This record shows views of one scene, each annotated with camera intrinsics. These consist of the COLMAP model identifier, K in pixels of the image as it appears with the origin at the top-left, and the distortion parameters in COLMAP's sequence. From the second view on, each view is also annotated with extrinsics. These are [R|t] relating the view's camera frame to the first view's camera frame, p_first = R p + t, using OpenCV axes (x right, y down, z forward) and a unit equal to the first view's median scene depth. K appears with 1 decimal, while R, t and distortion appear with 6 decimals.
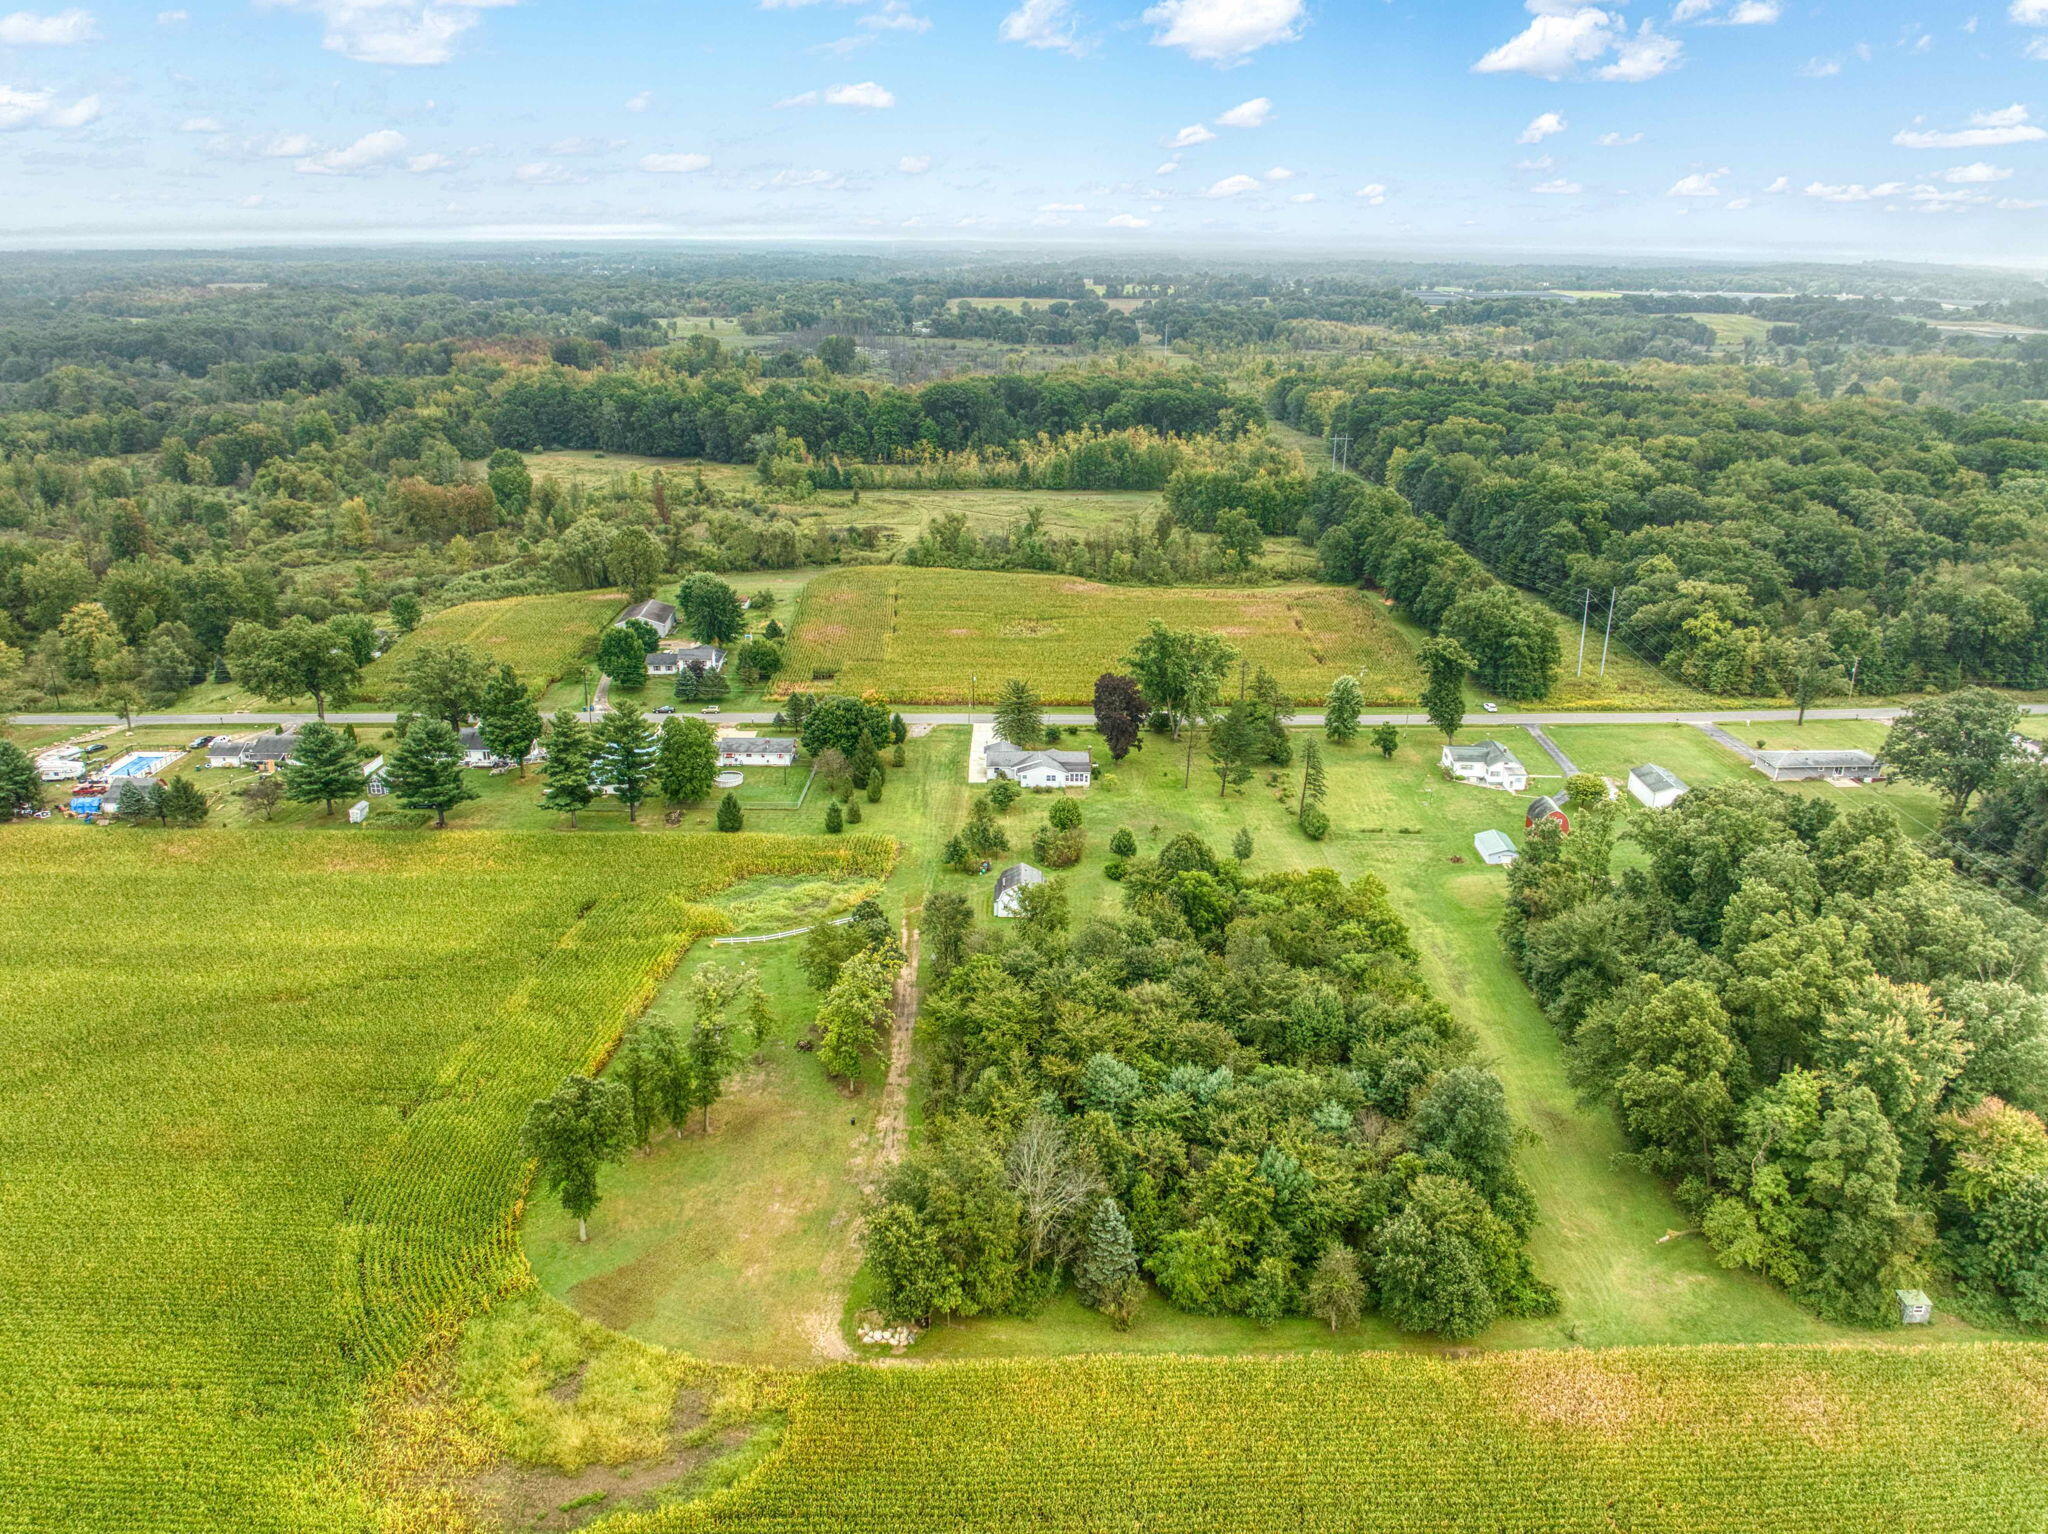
lens RADIAL K [[1436.0, 0, 1017.1], [0, 1436.0, 765.7], [0, 0, 1]] dist [0.000988, -0.039848]
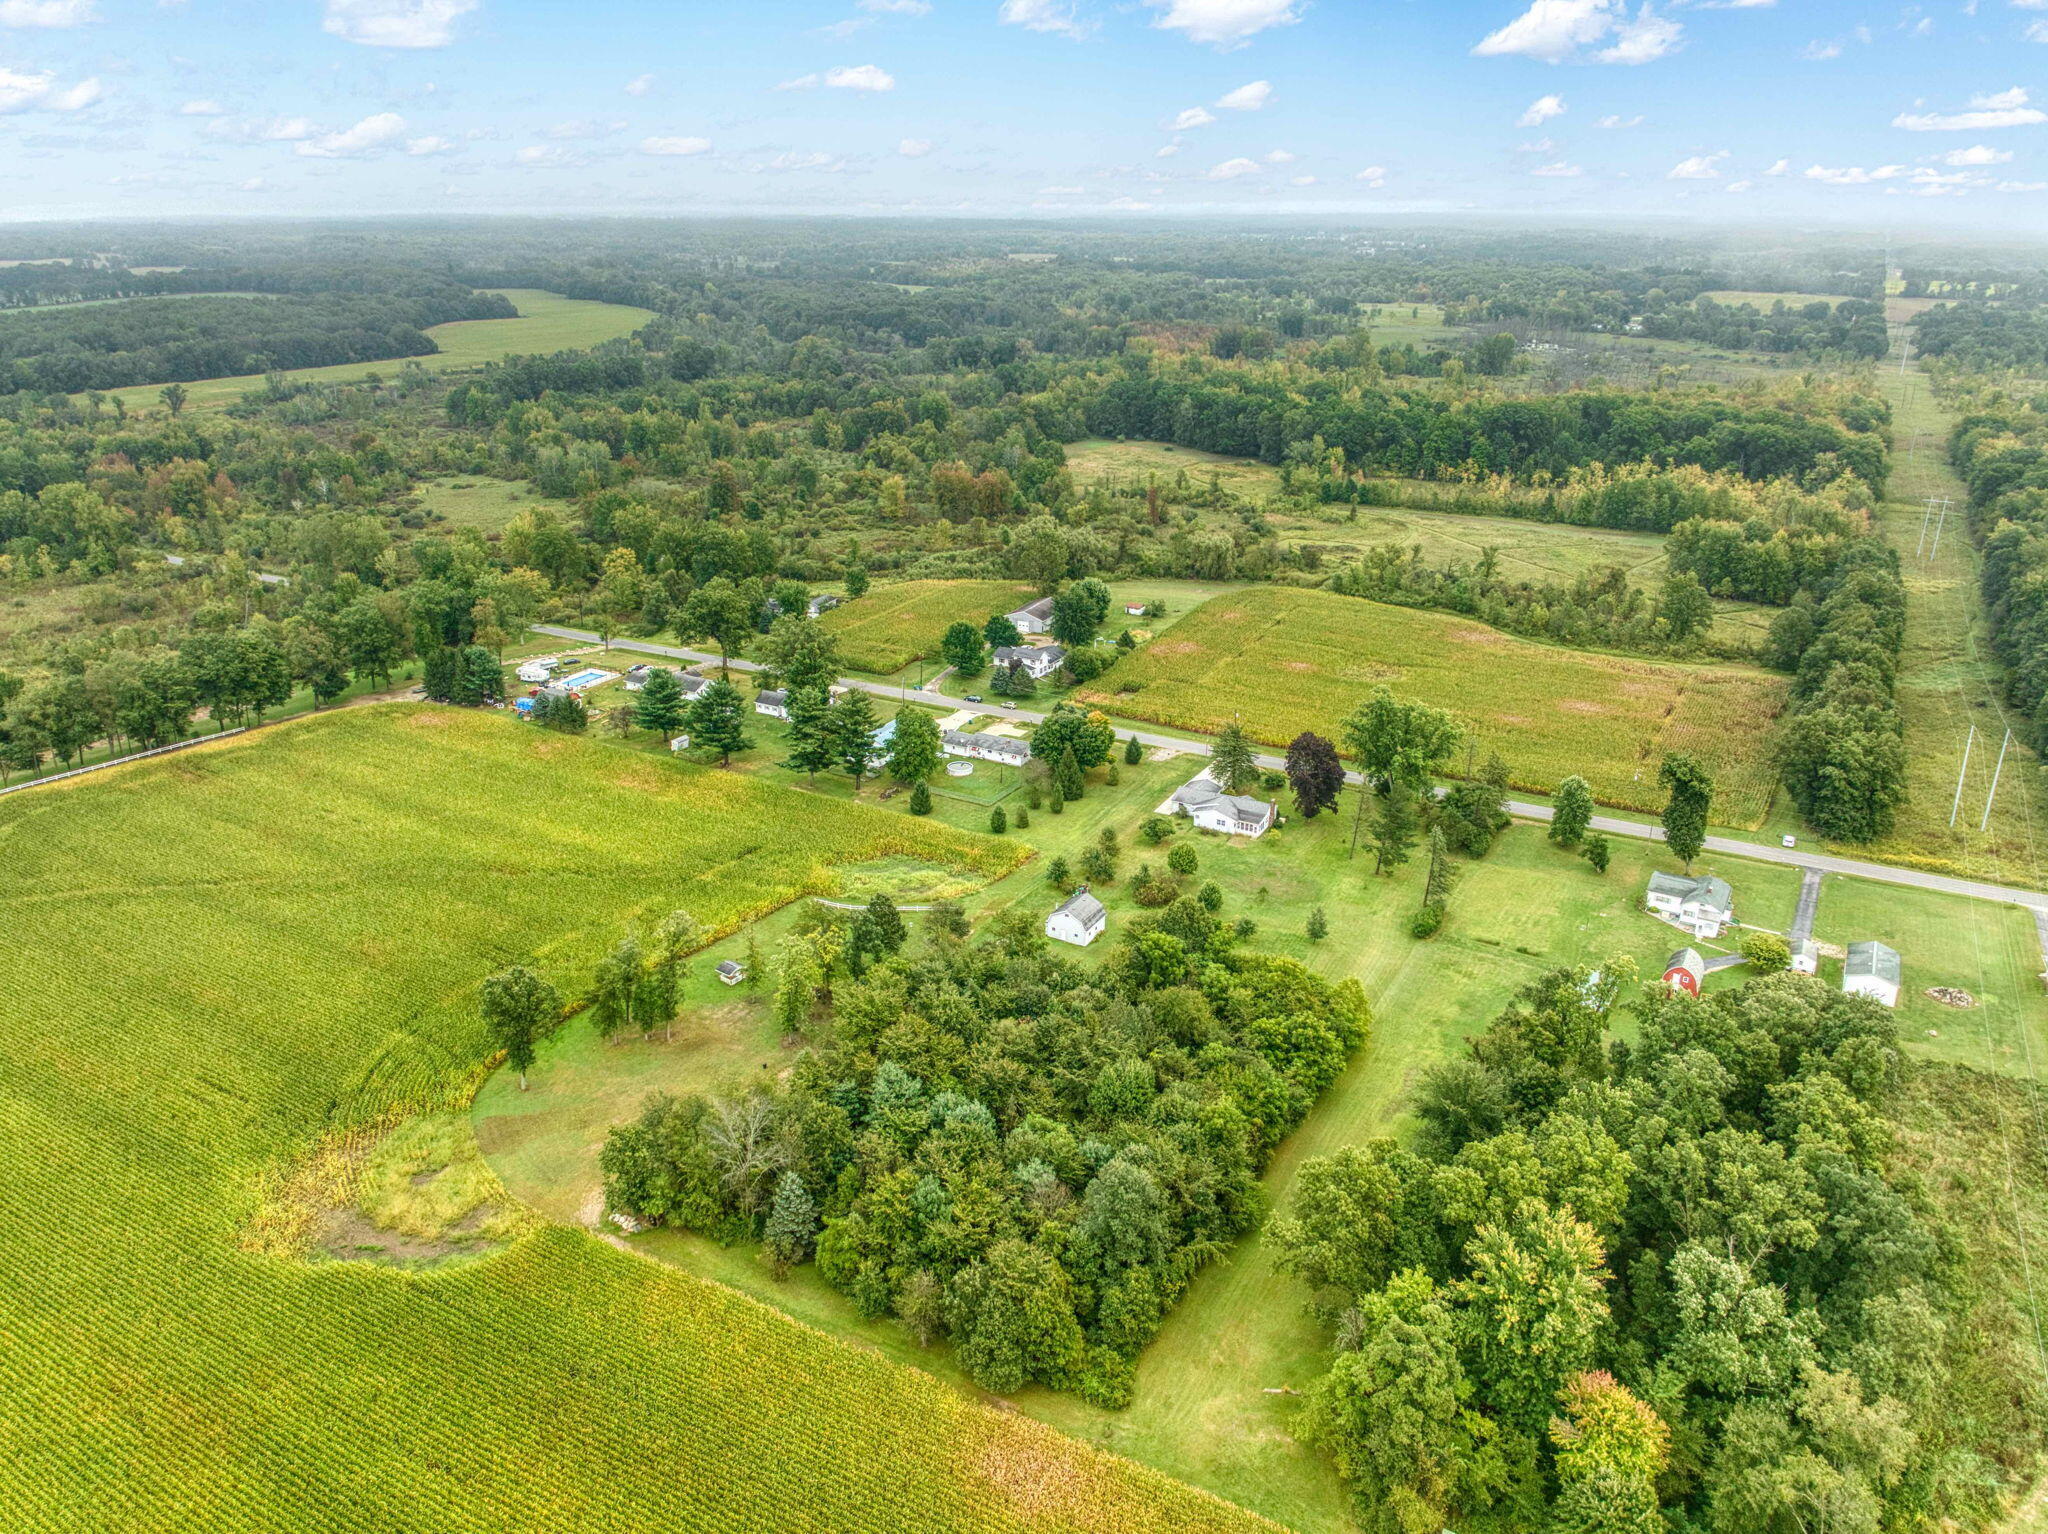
lens RADIAL K [[1436.0, 0, 1017.1], [0, 1436.0, 765.7], [0, 0, 1]] dist [0.000988, -0.039848]
pose [[0.873016, 0.175867, -0.454878, 0.305597], [-0.168221, 0.984064, 0.057609, -0.056837], [0.457761, 0.026227, 0.888688, 0.004715]]
